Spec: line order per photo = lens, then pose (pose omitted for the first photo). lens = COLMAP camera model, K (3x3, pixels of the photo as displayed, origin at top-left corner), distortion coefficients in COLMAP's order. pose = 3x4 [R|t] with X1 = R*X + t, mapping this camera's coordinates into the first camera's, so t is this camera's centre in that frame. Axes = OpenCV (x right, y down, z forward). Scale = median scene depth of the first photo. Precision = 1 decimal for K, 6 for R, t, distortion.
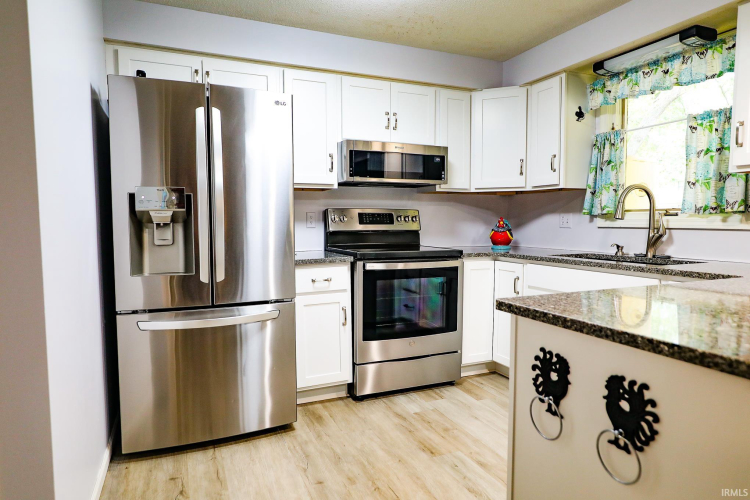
lens RADIAL K [[453.0, 0, 376.1], [0, 453.0, 250.9], [0, 0, 1]] dist [-0.006783, 0.005538]
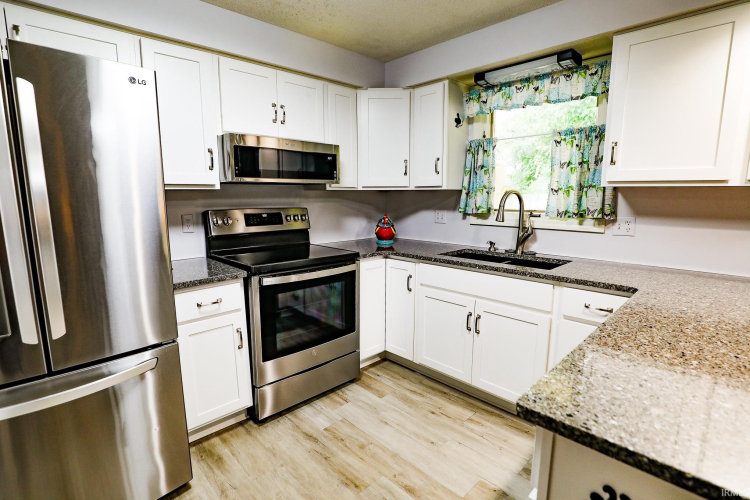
lens RADIAL K [[348.7, 0, 365.3], [0, 348.7, 245.3], [0, 0, 1]] dist [-0.031865, 0.006038]
pose [[0.939210, -0.052645, 0.339284, -0.058378], [0.023412, 0.995695, 0.089689, -0.089194], [-0.342545, -0.076294, 0.936398, 0.290118]]
